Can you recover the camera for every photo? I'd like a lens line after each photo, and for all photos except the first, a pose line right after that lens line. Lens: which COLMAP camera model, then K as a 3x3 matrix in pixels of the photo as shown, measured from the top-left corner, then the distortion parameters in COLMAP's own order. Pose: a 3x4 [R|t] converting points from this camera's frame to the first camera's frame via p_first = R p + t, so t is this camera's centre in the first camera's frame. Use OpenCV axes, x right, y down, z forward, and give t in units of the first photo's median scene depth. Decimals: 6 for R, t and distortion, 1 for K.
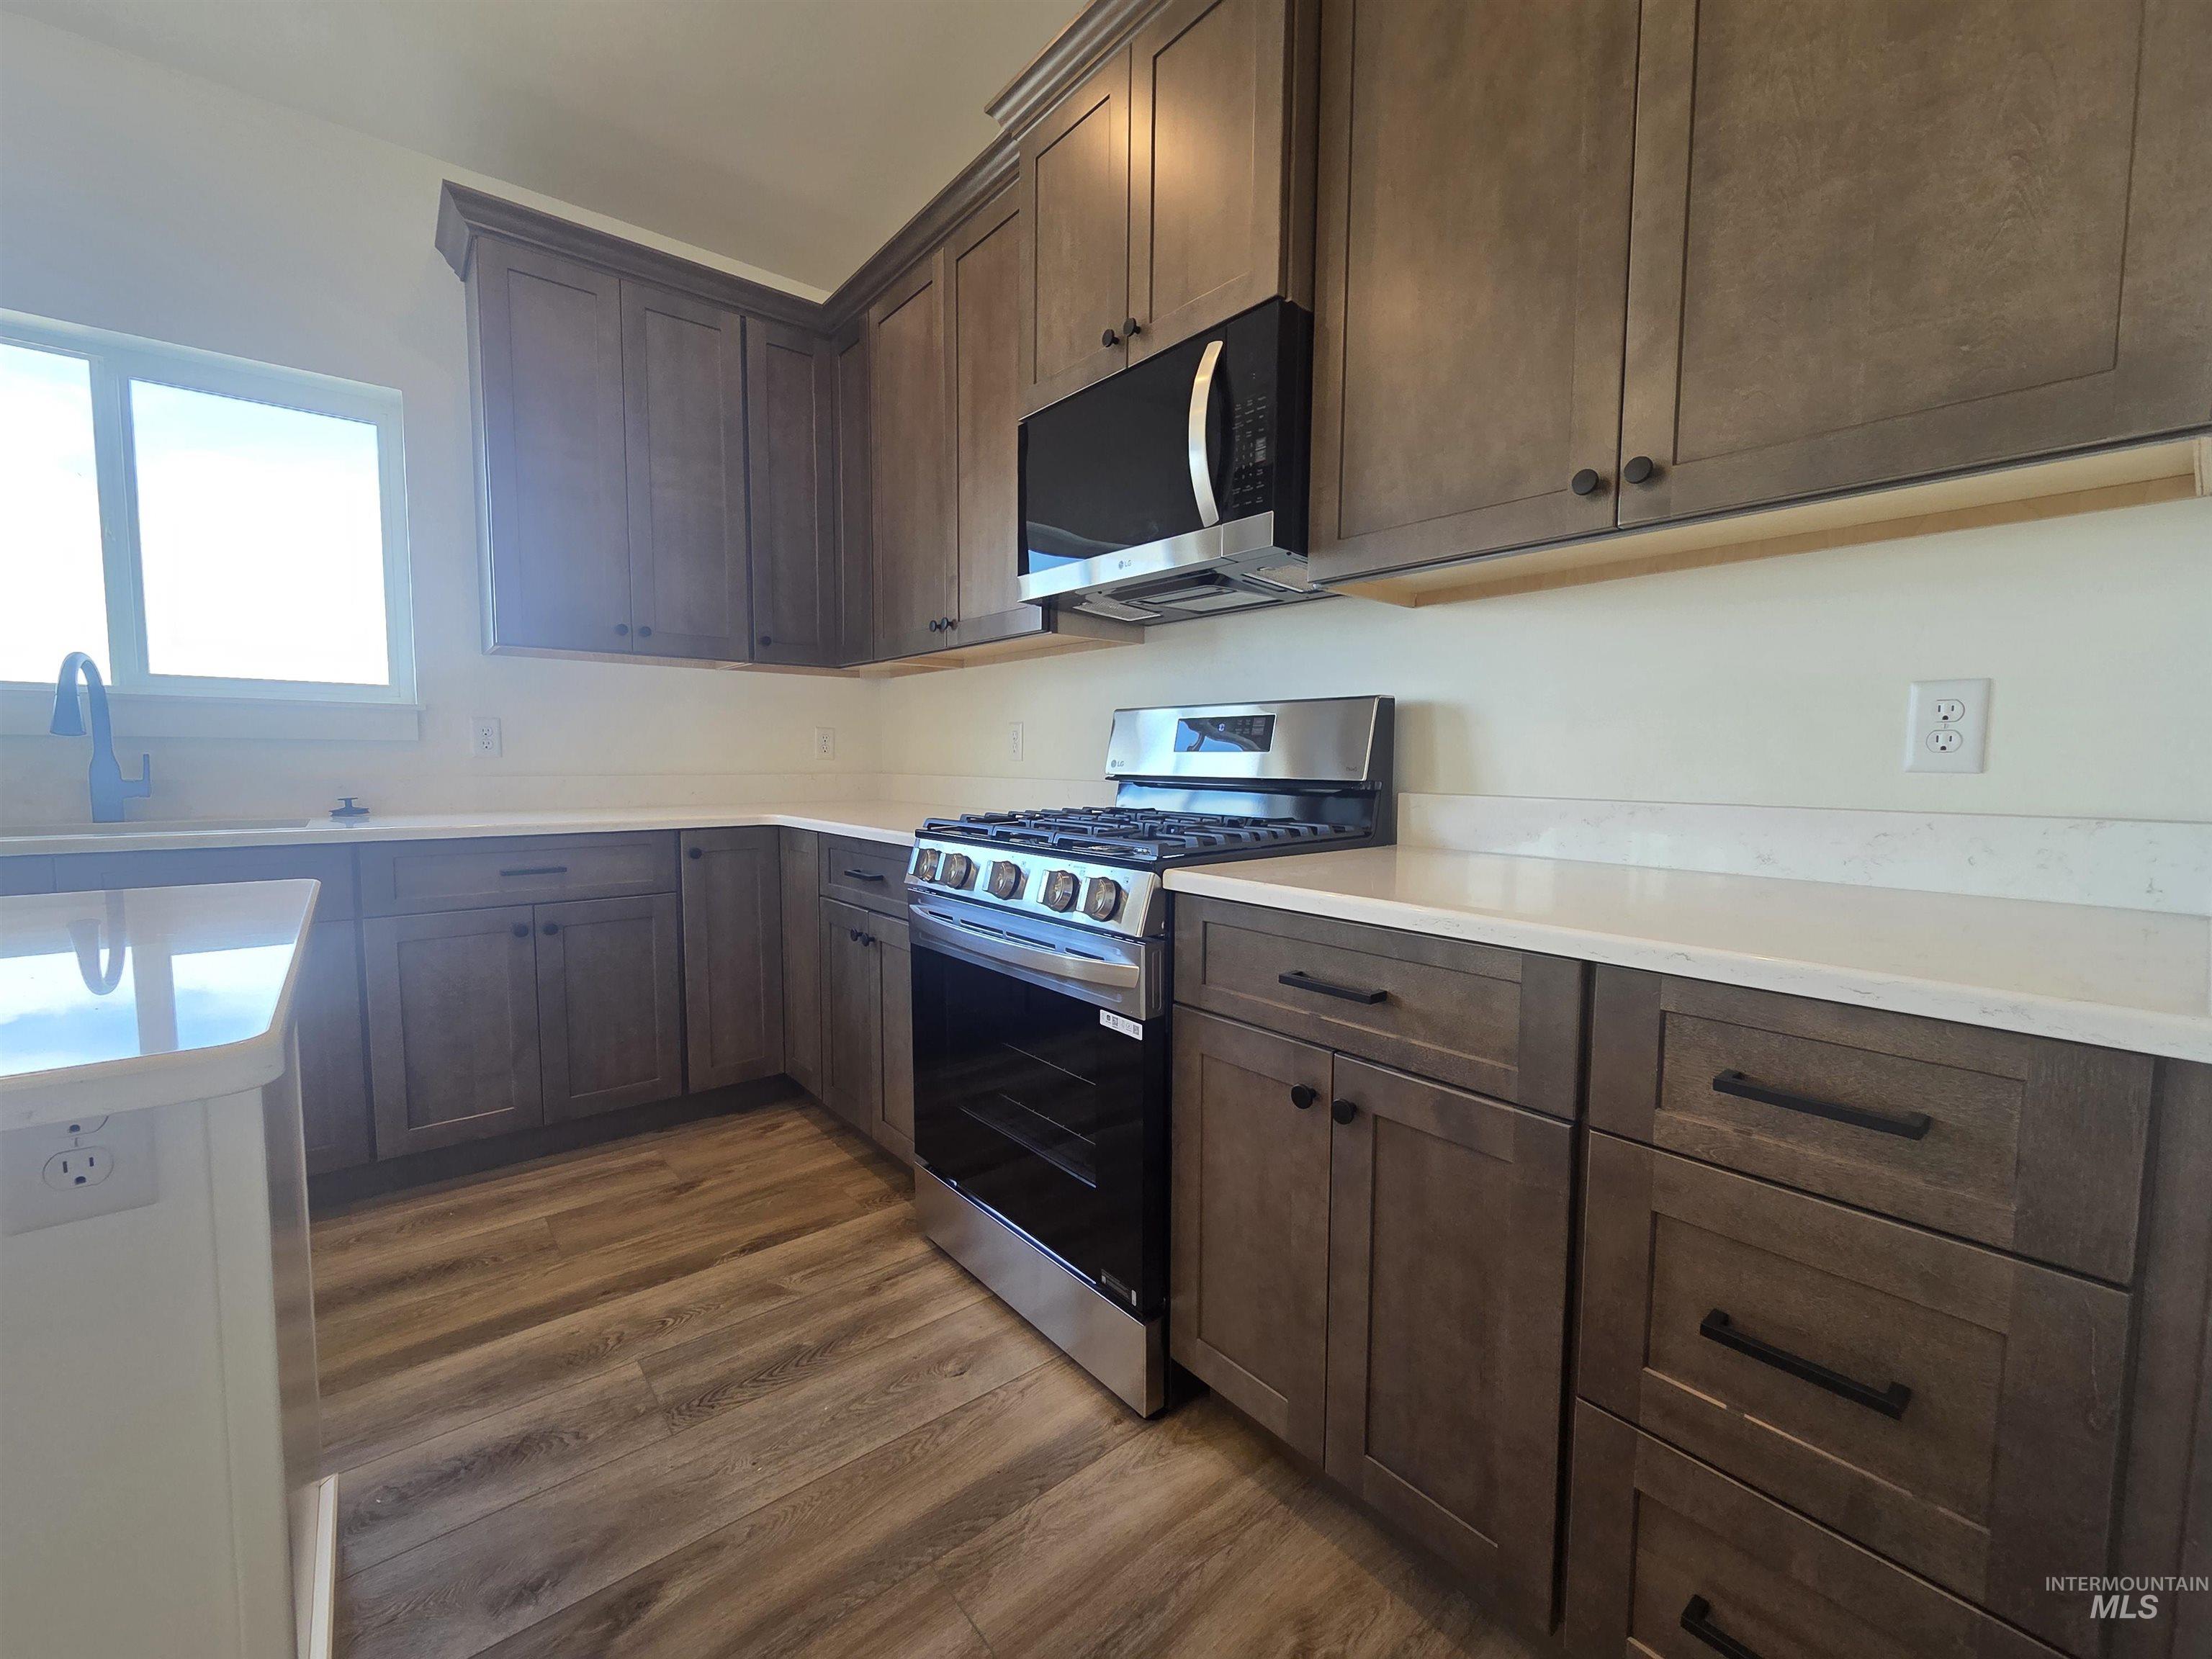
lens RADIAL K [[906.6, 0, 1094.5], [0, 906.6, 827.1], [0, 0, 1]] dist [0.001406, -0.002180]
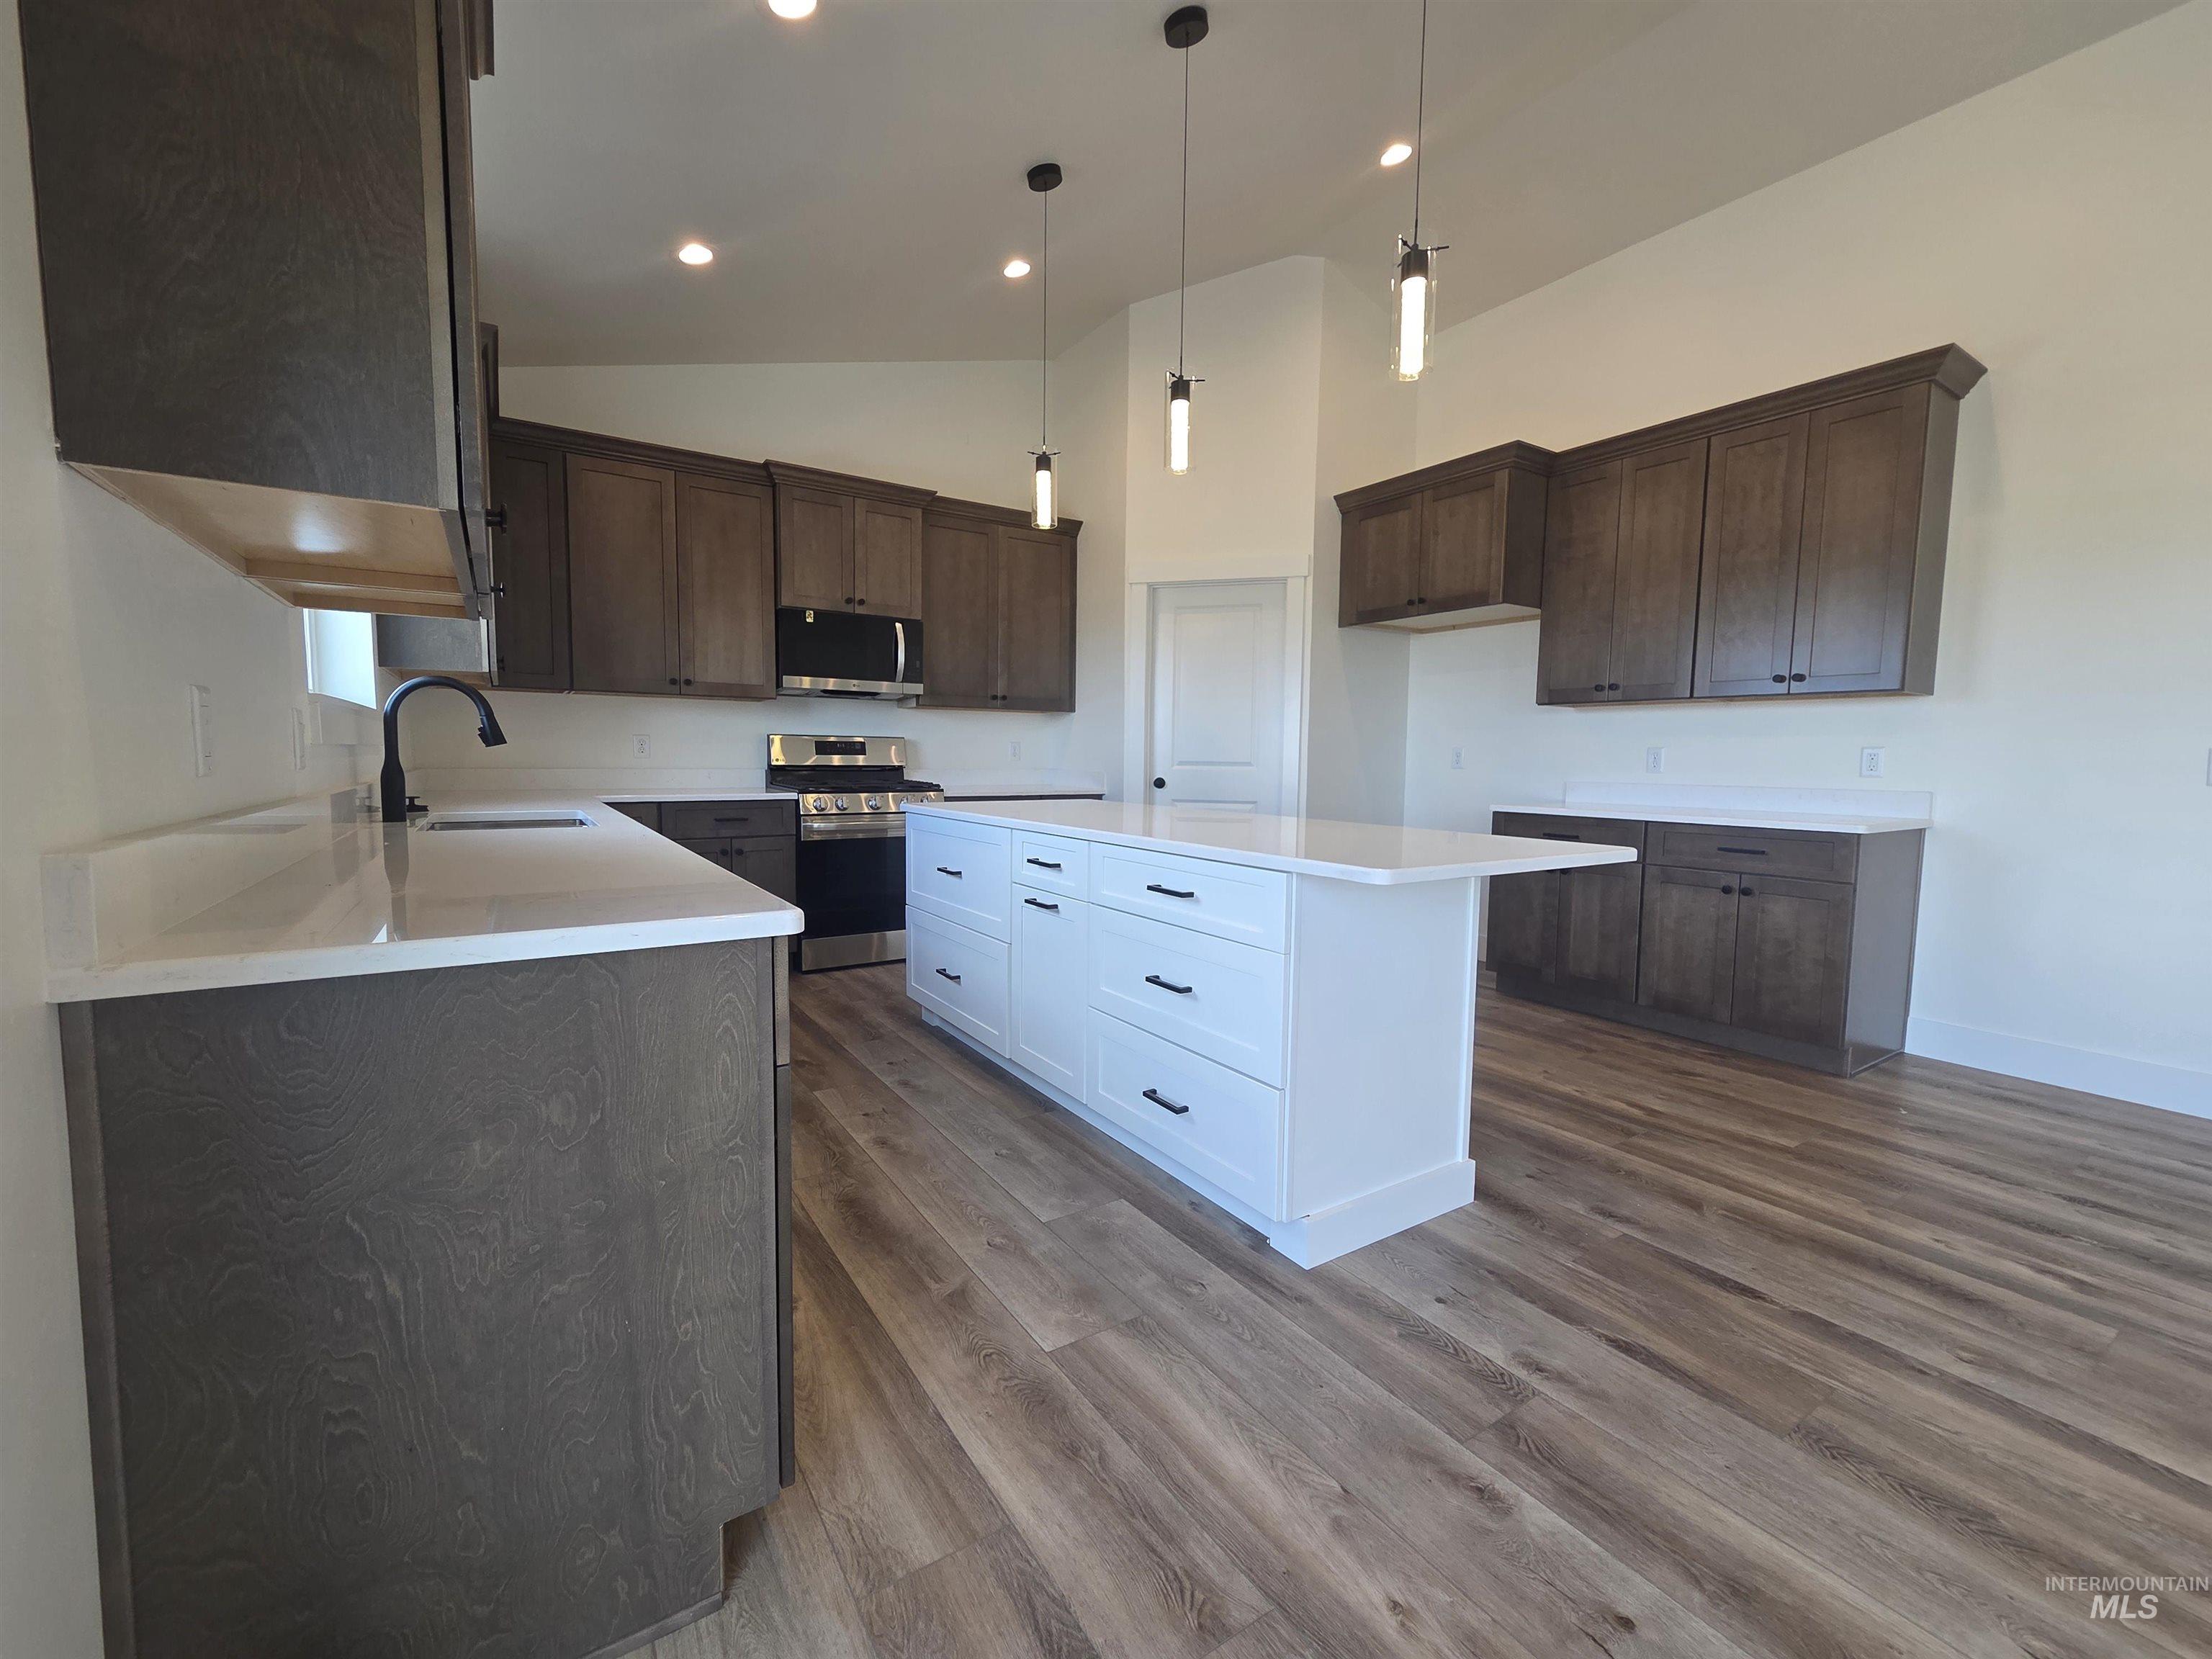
lens RADIAL K [[906.6, 0, 1094.5], [0, 906.6, 827.1], [0, 0, 1]] dist [0.001406, -0.002180]
pose [[0.106504, -0.083809, 0.990774, -2.282575], [0.068954, 0.994665, 0.076726, -0.027998], [-0.991918, 0.060147, 0.111715, 0.026430]]
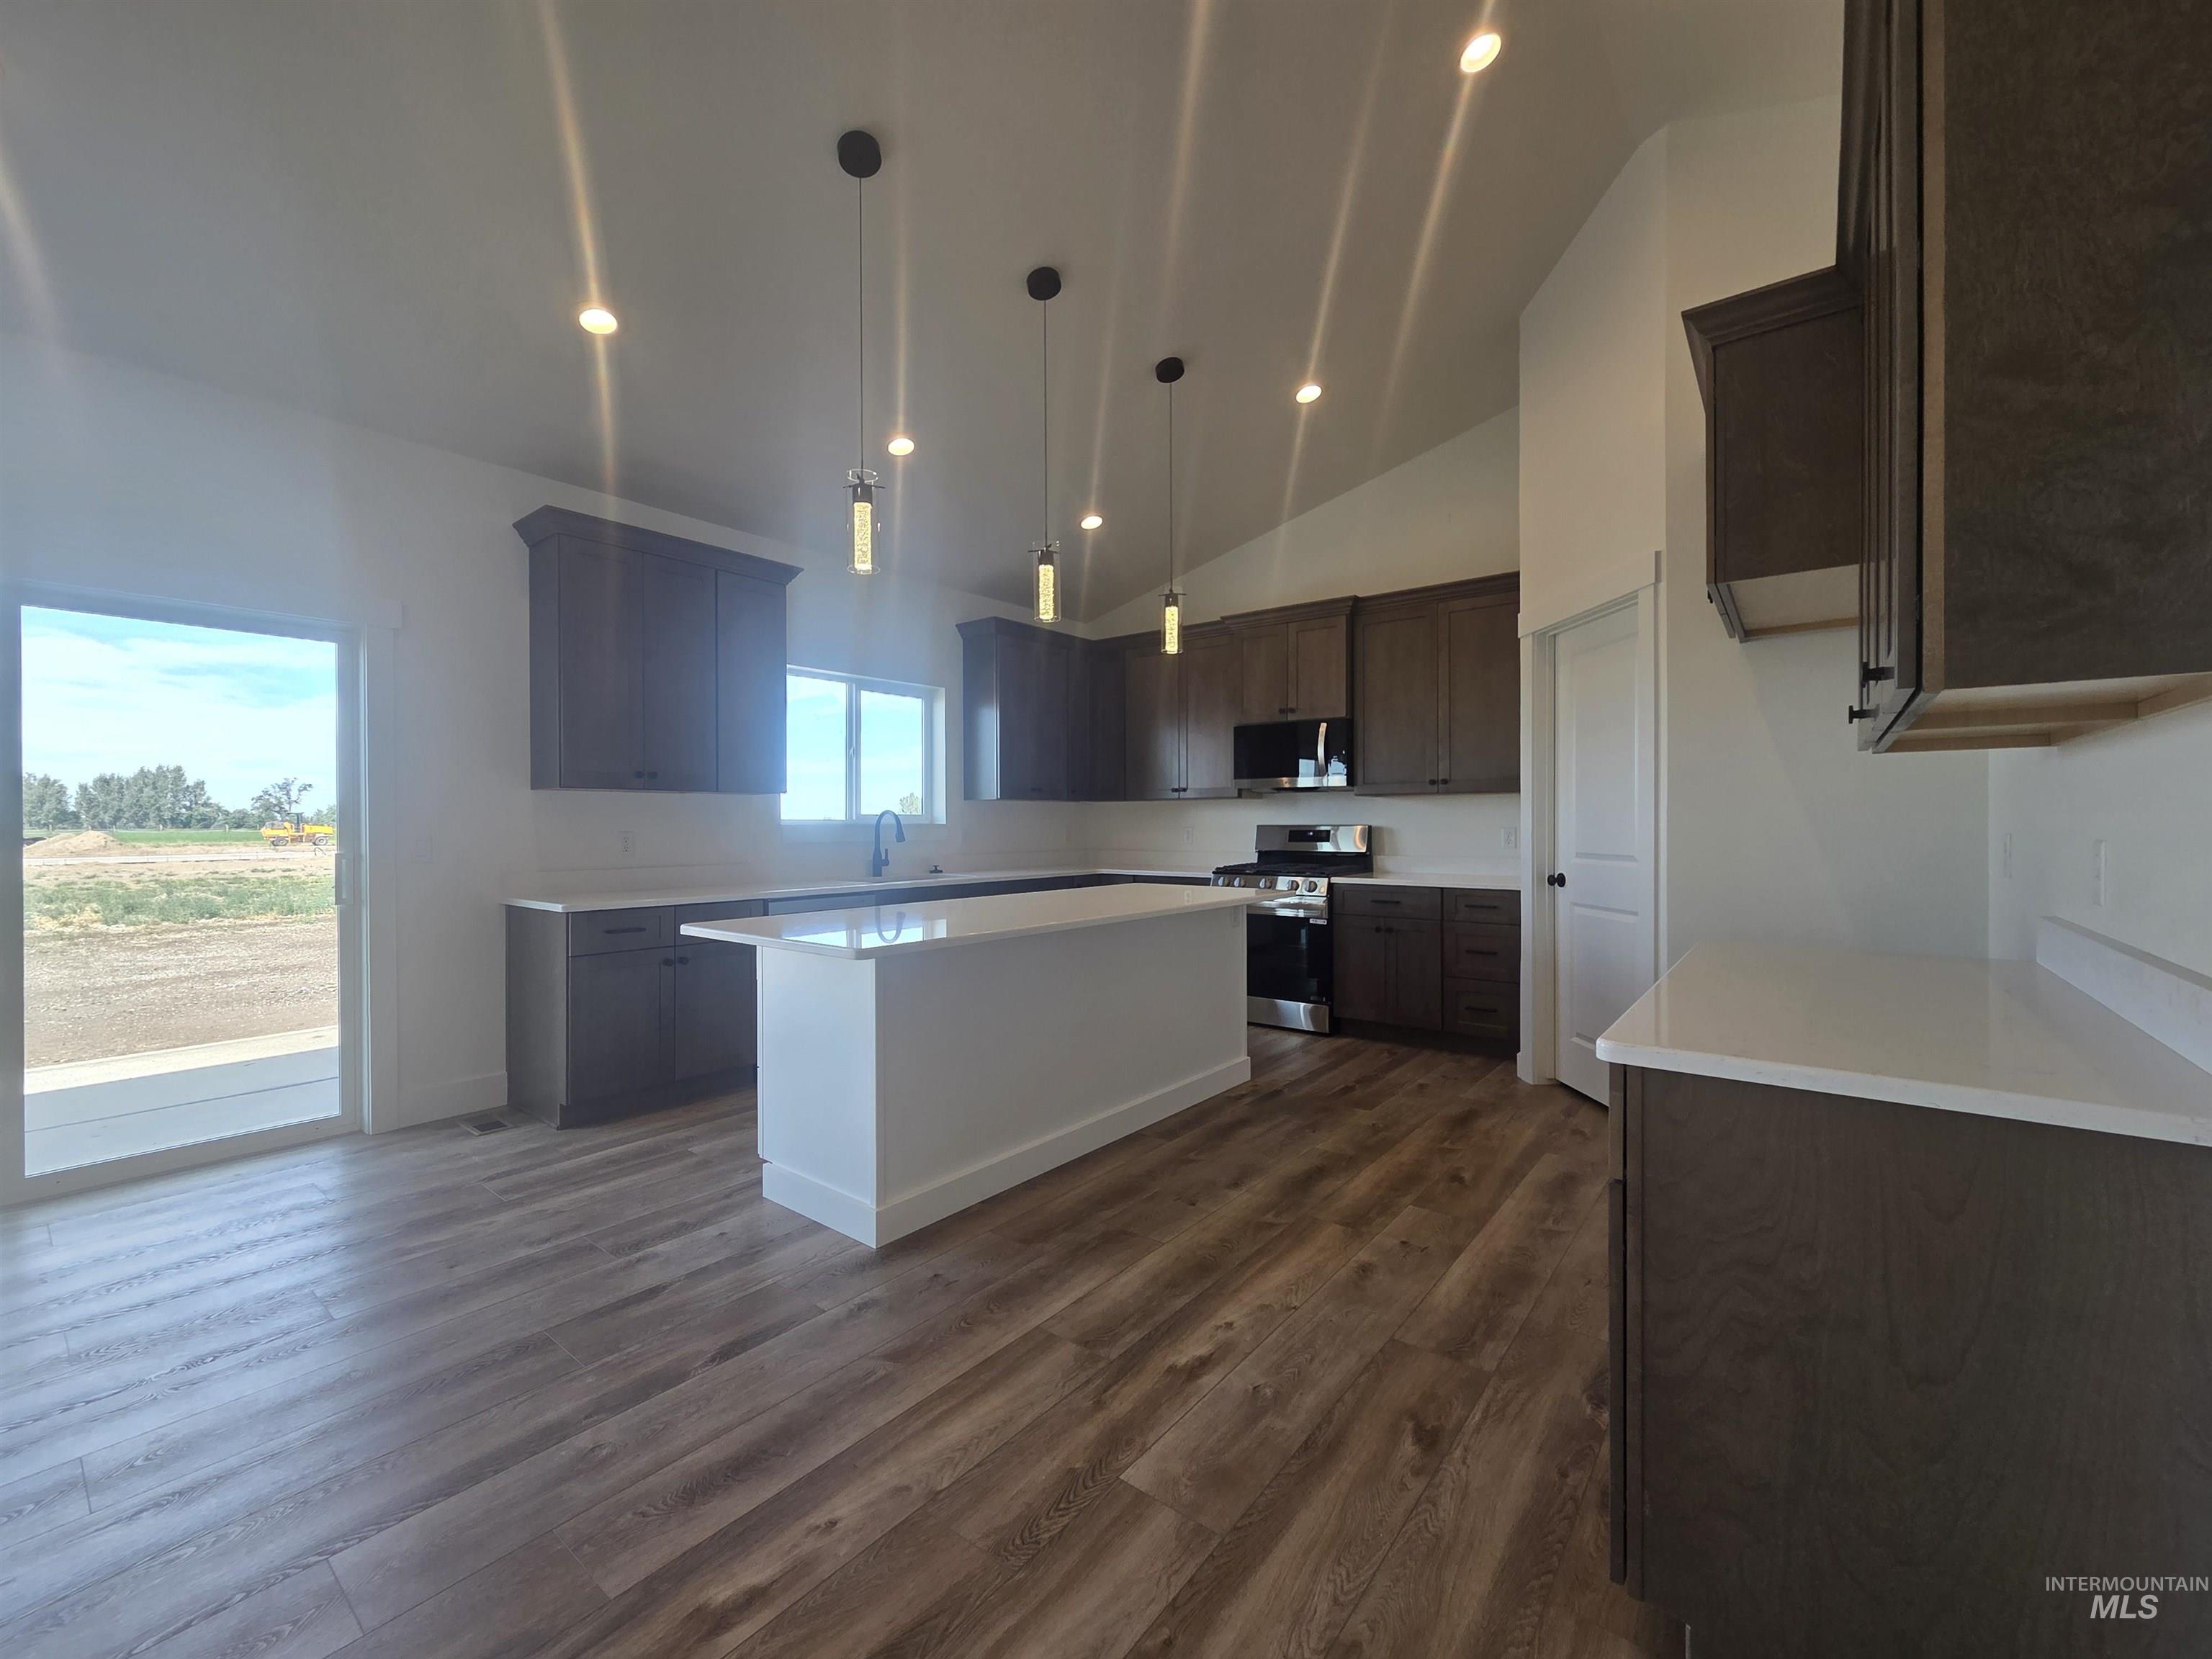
lens RADIAL K [[906.6, 0, 1094.5], [0, 906.6, 827.1], [0, 0, 1]] dist [0.001406, -0.002180]
pose [[0.976246, -0.011331, 0.216368, -1.131603], [0.027555, 0.997016, -0.072112, 0.057372], [-0.214905, 0.076361, 0.973645, -1.638715]]
